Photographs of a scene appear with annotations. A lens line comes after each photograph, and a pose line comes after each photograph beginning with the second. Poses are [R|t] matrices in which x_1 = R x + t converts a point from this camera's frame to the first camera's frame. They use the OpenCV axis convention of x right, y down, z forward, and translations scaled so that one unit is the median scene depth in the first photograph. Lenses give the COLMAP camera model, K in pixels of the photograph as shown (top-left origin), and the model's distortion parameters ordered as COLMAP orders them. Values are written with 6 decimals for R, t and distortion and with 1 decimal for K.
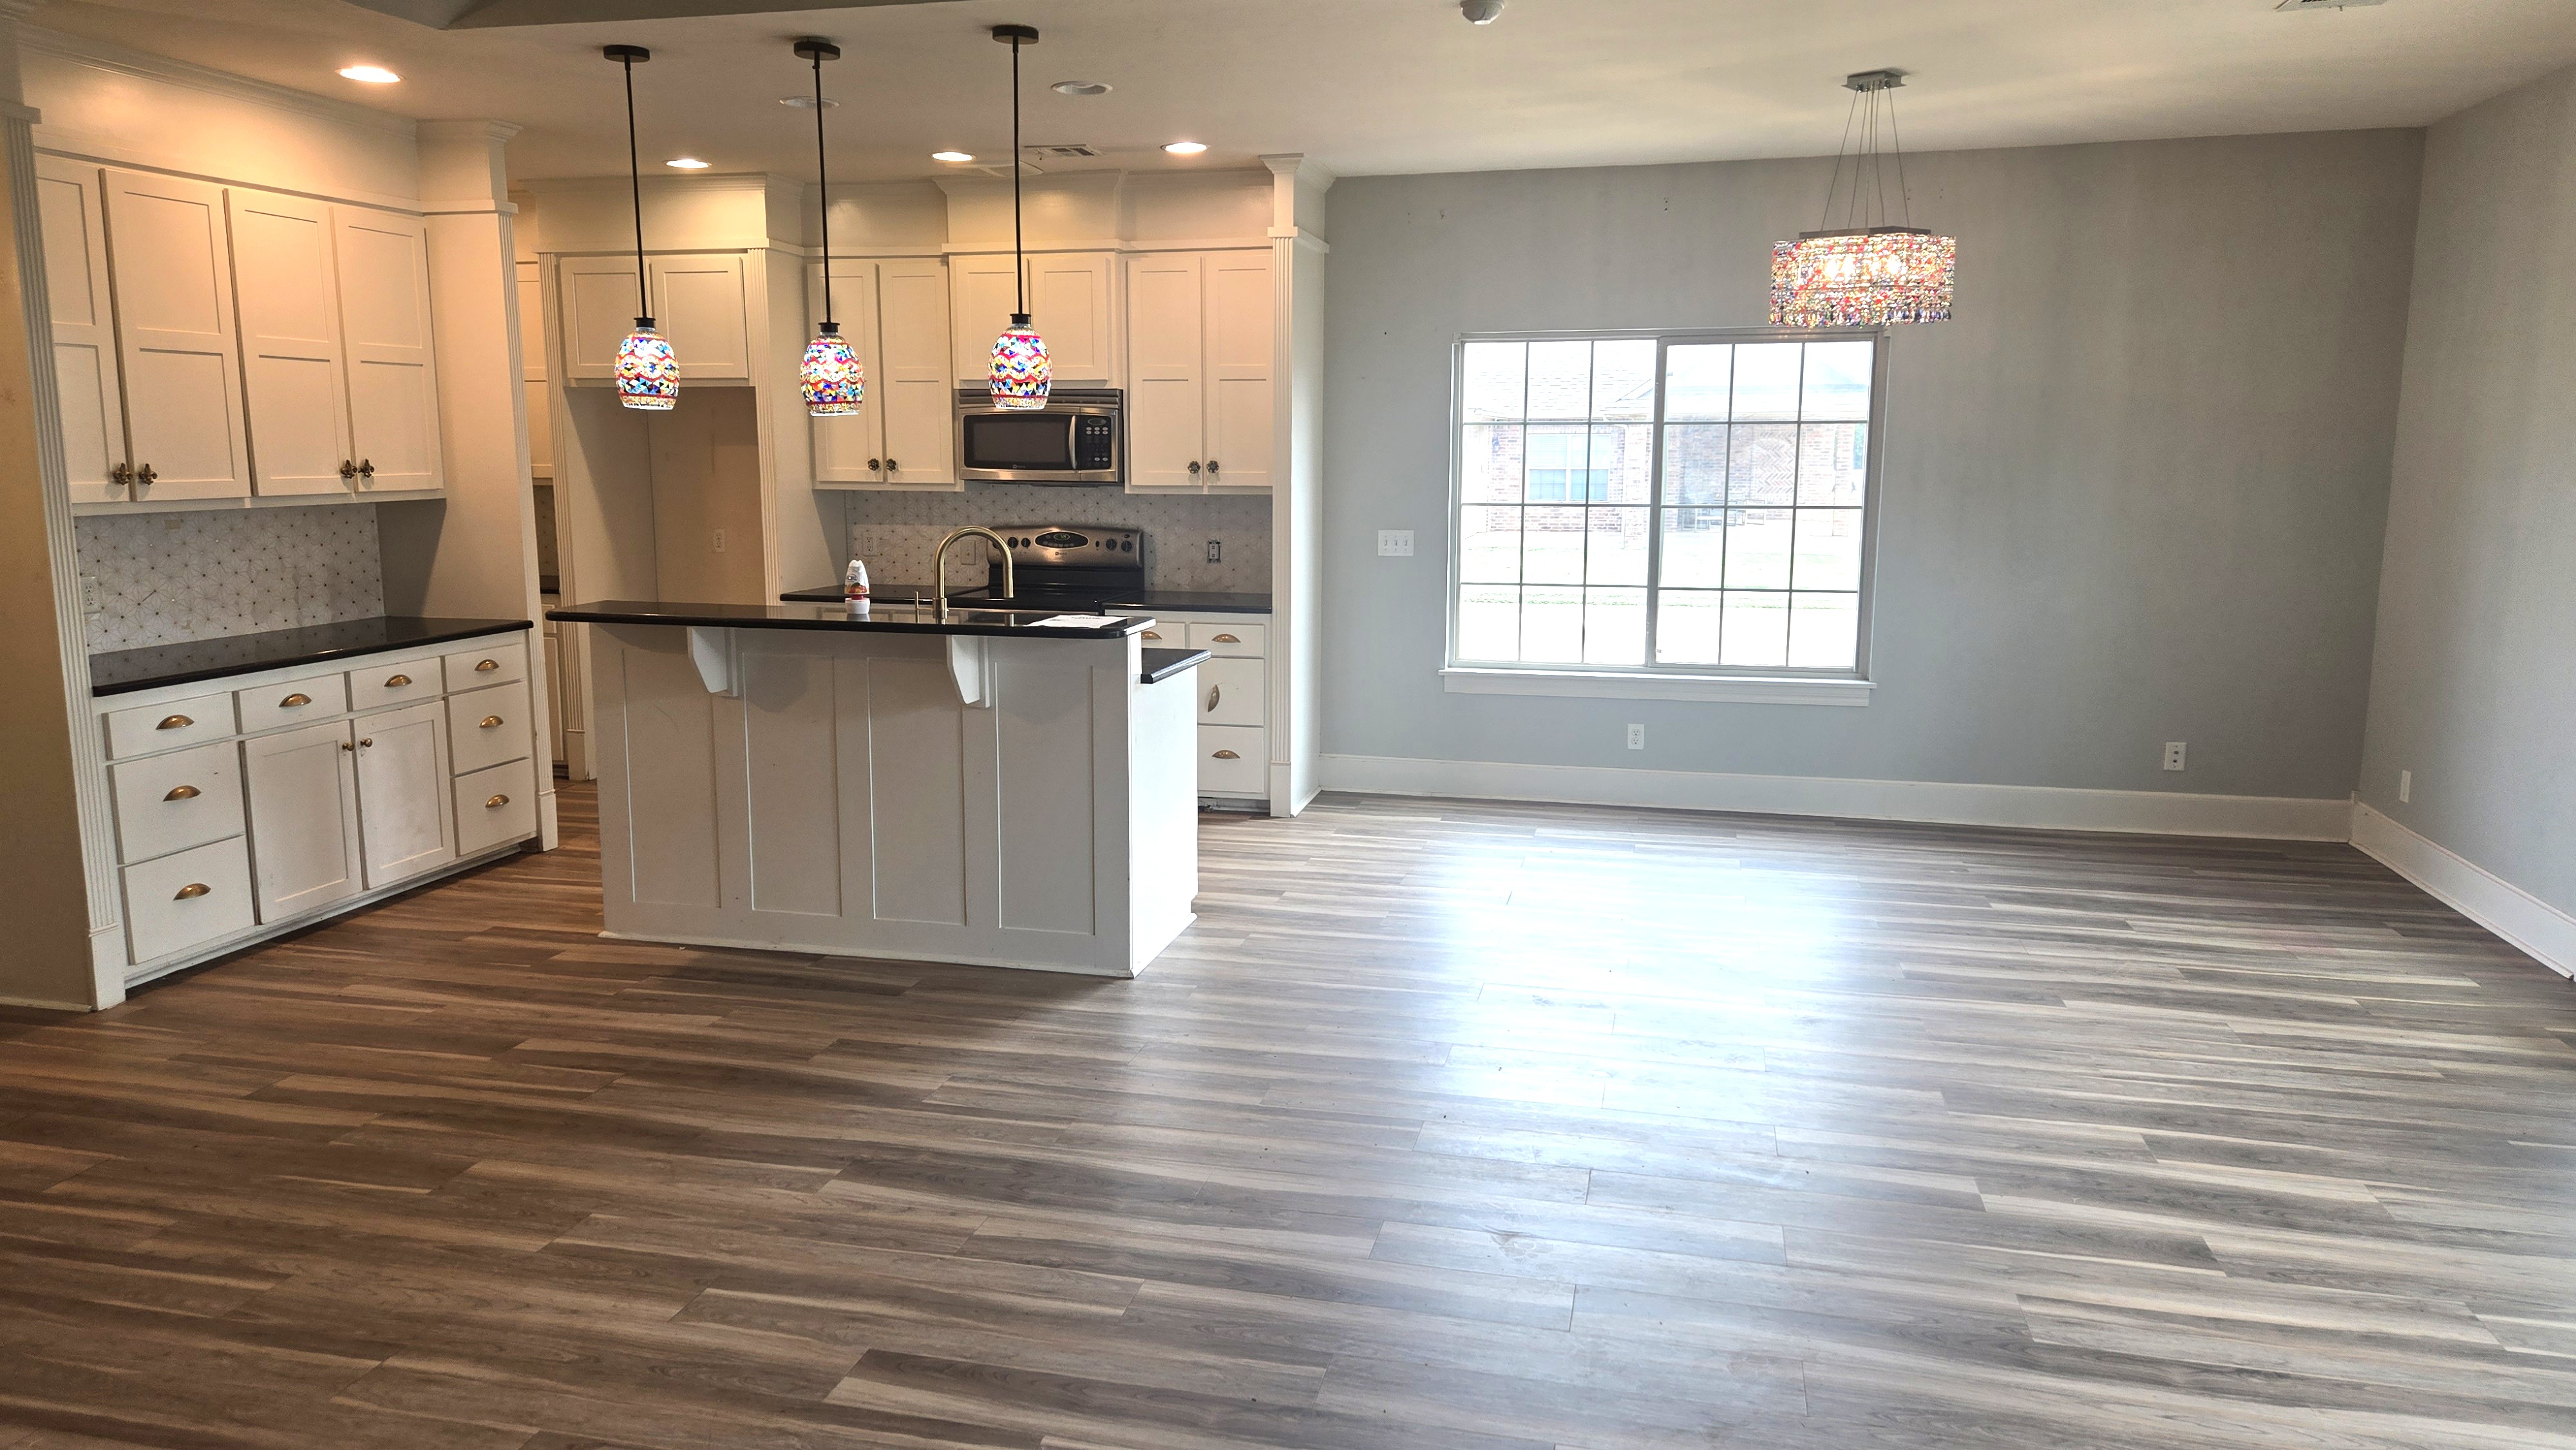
lens RADIAL K [[1701.0, 0, 1274.1], [0, 1701.0, 698.1], [0, 0, 1]] dist [0.055977, -0.036675]
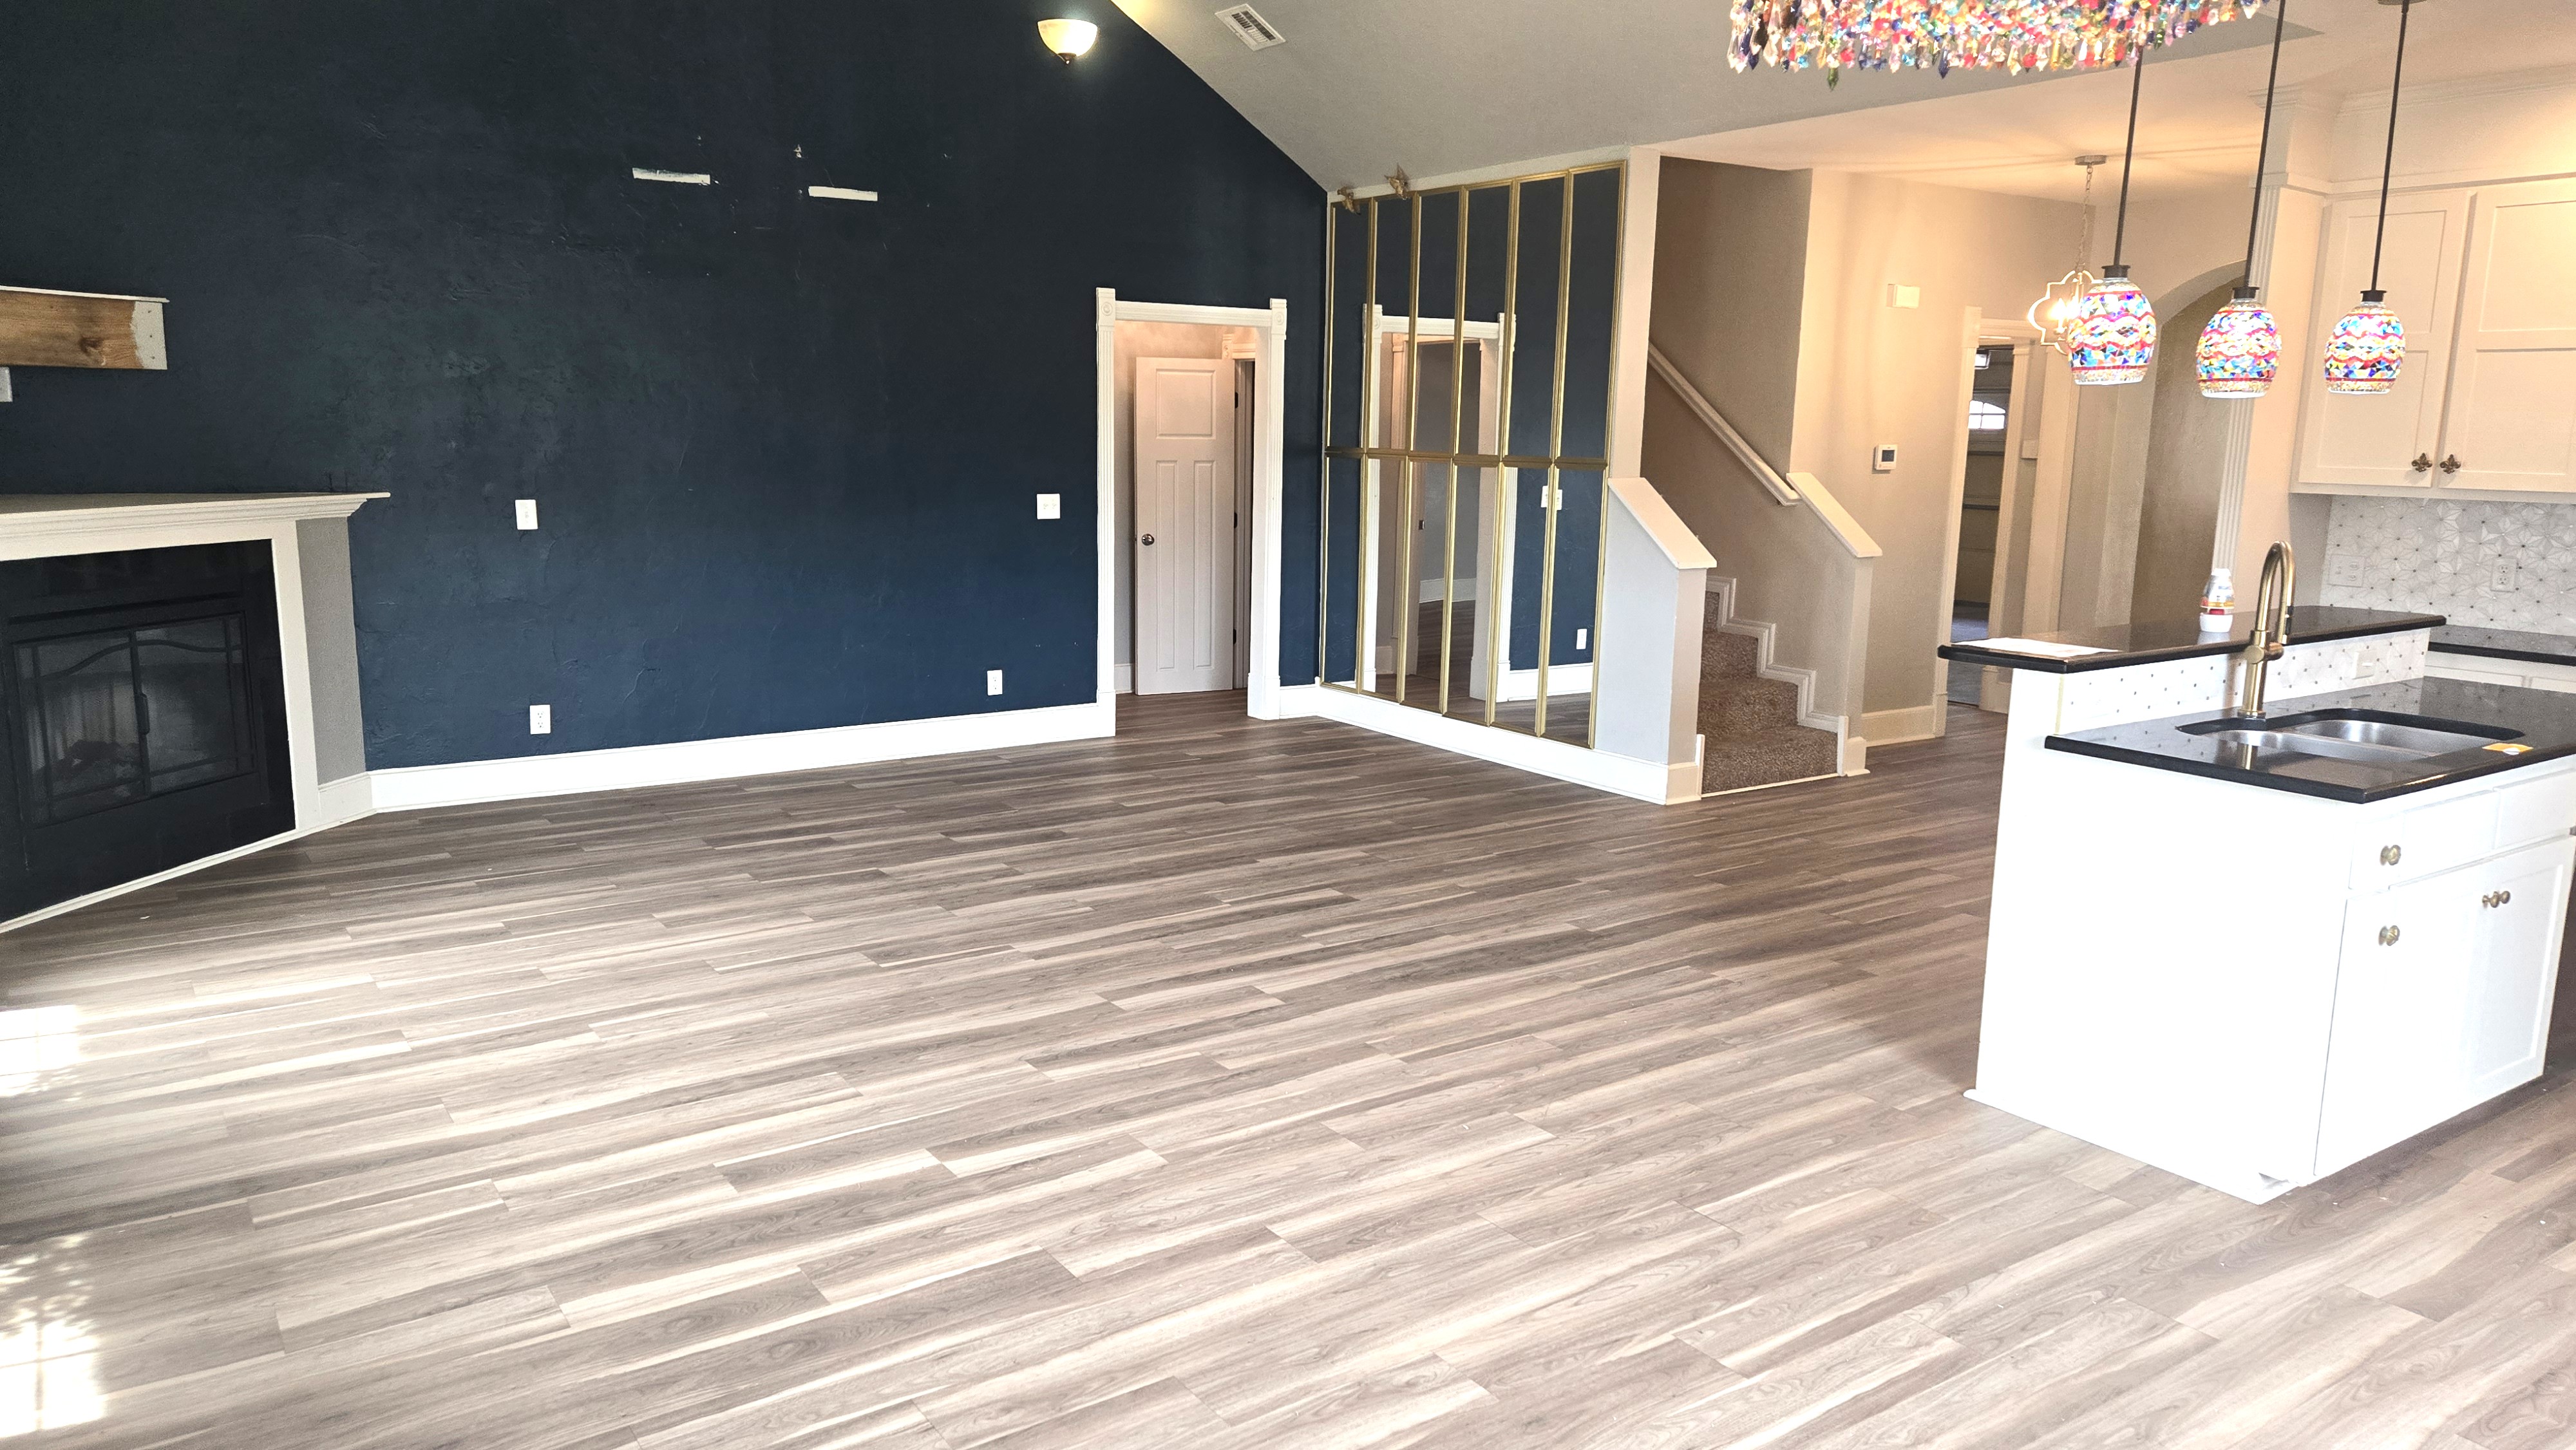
lens RADIAL K [[1701.0, 0, 1276.9], [0, 1701.0, 718.6], [0, 0, 1]] dist [0.055977, -0.036675]
pose [[-0.656150, 0.120511, -0.744946, 0.957580], [-0.131024, 0.953979, 0.269733, -0.243503], [0.743169, 0.274591, -0.610163, 1.623042]]
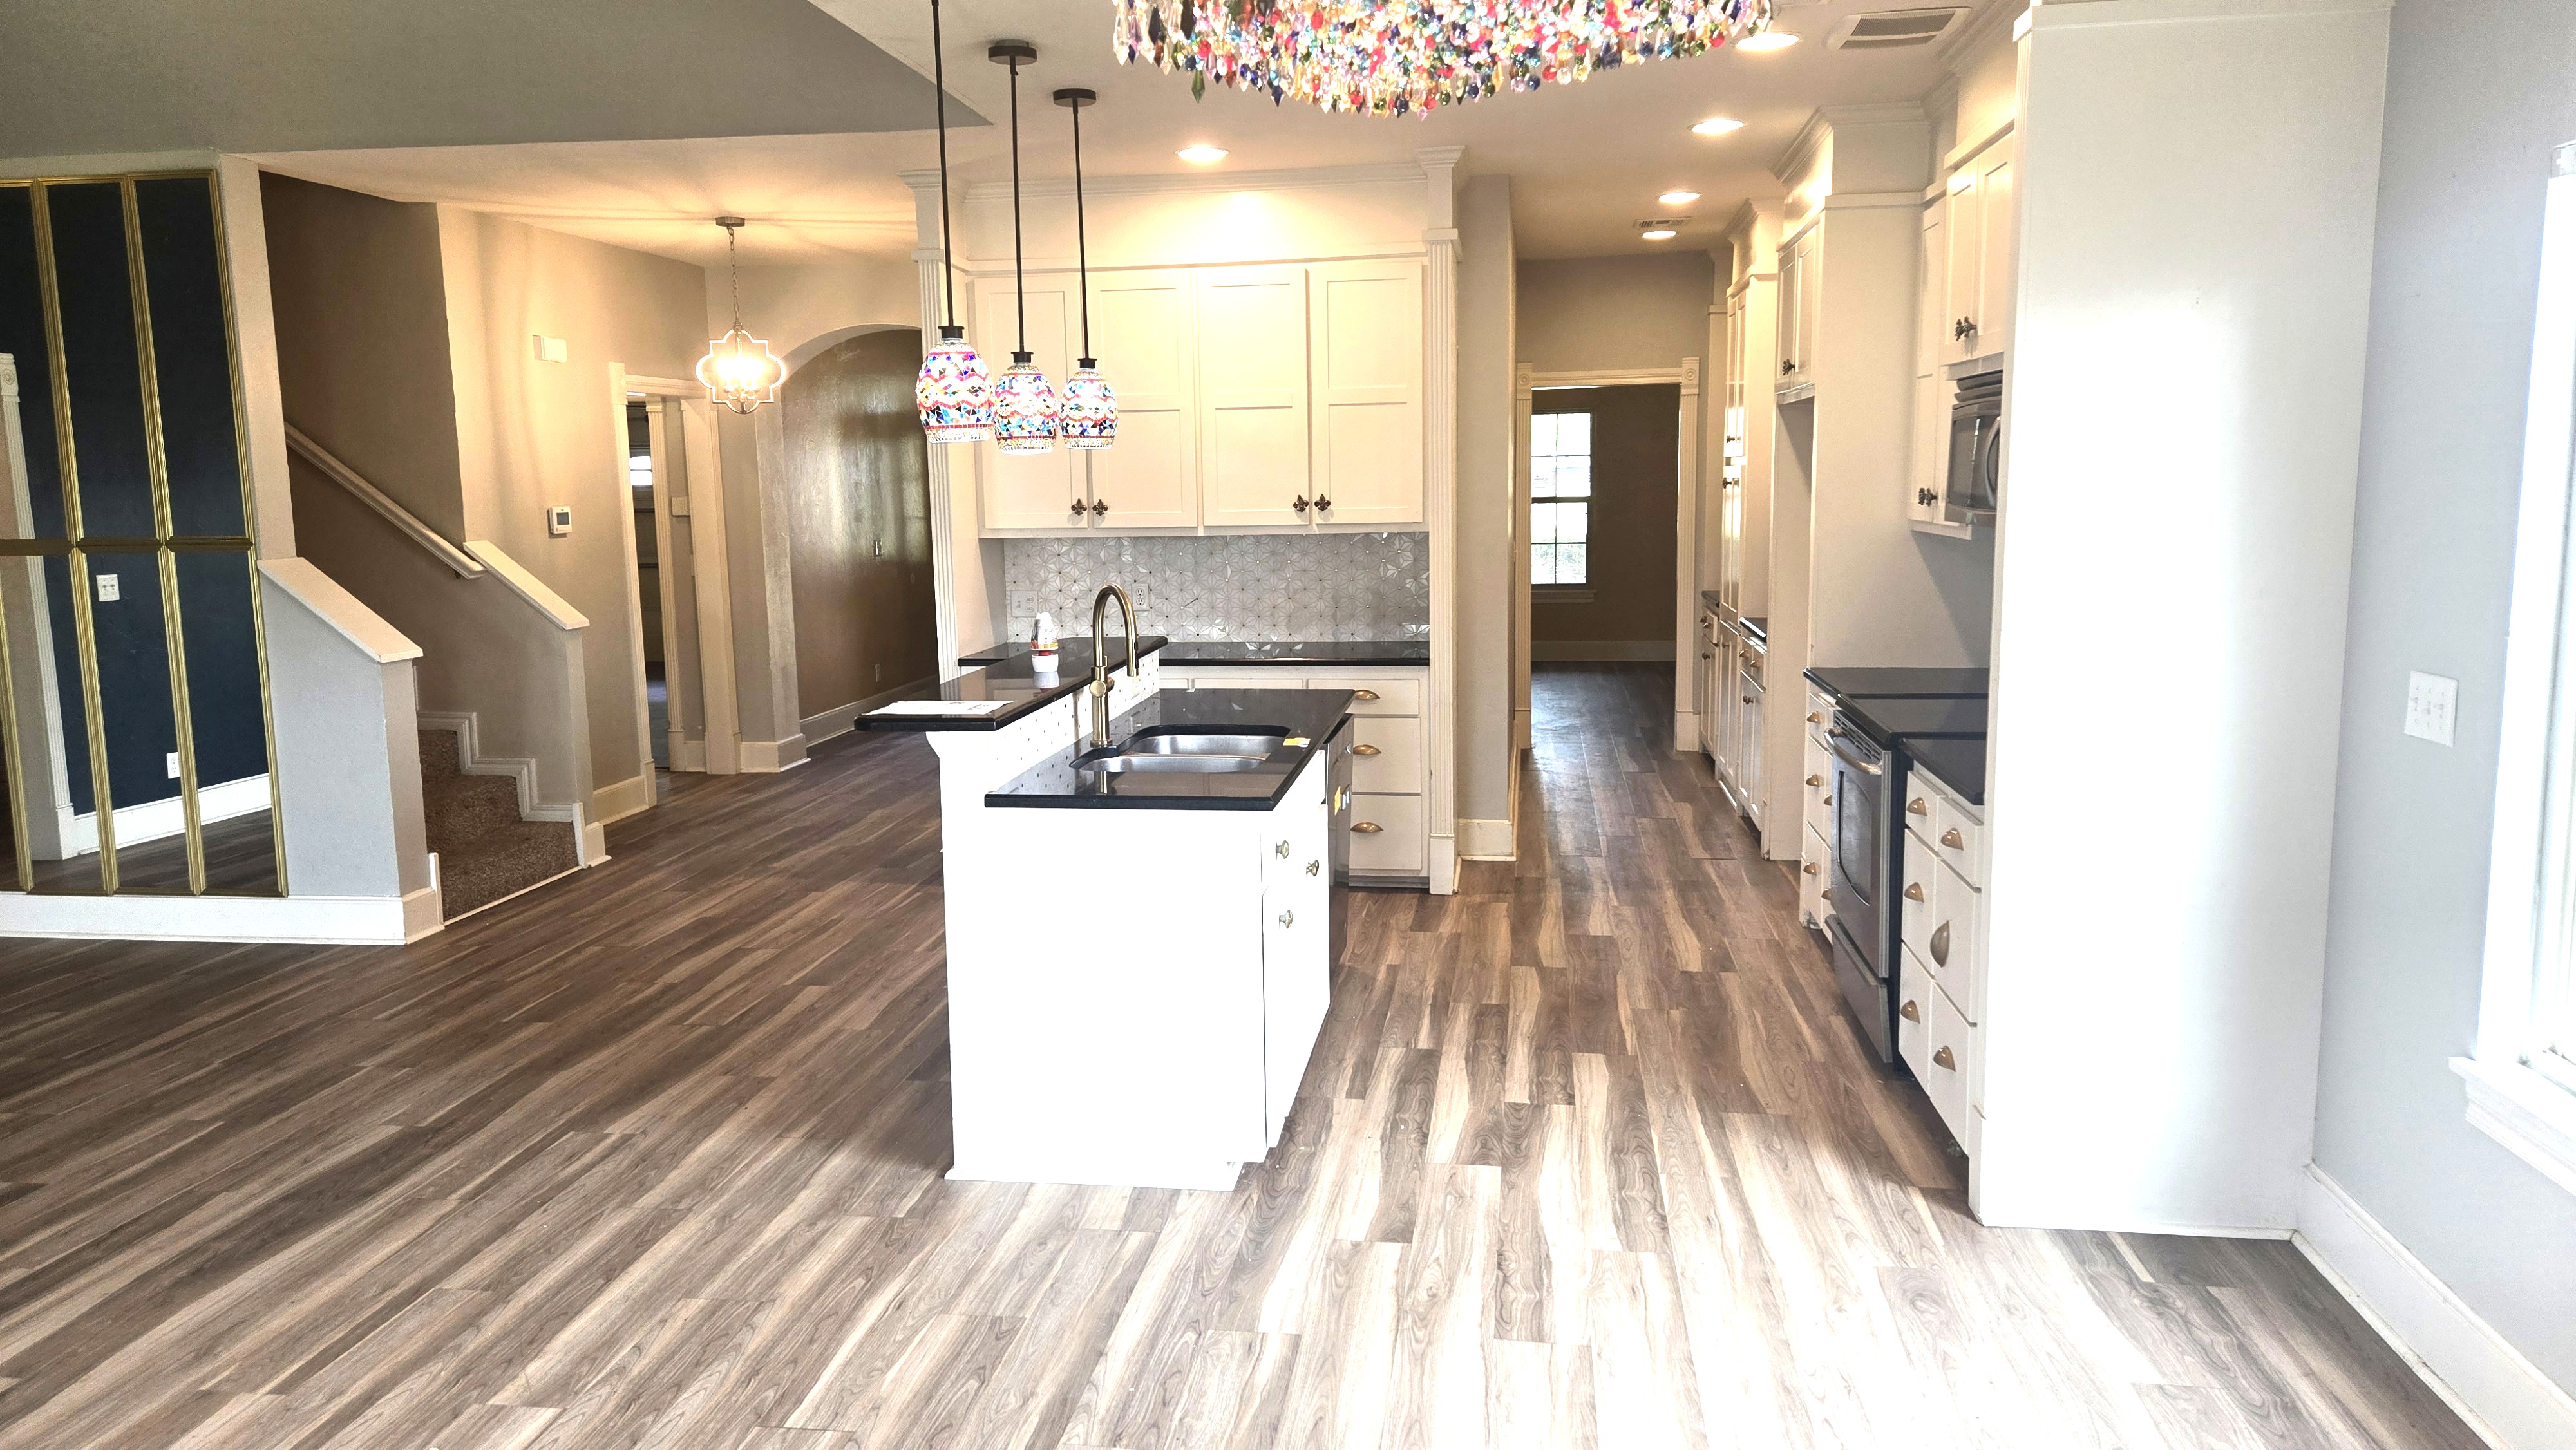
lens RADIAL K [[1701.0, 0, 1266.0], [0, 1701.0, 701.8], [0, 0, 1]] dist [0.055977, -0.036675]
pose [[0.100569, 0.131217, -0.986239, 0.896574], [-0.134405, 0.983970, 0.117209, -0.212183], [0.985810, 0.120768, 0.116593, 1.383415]]
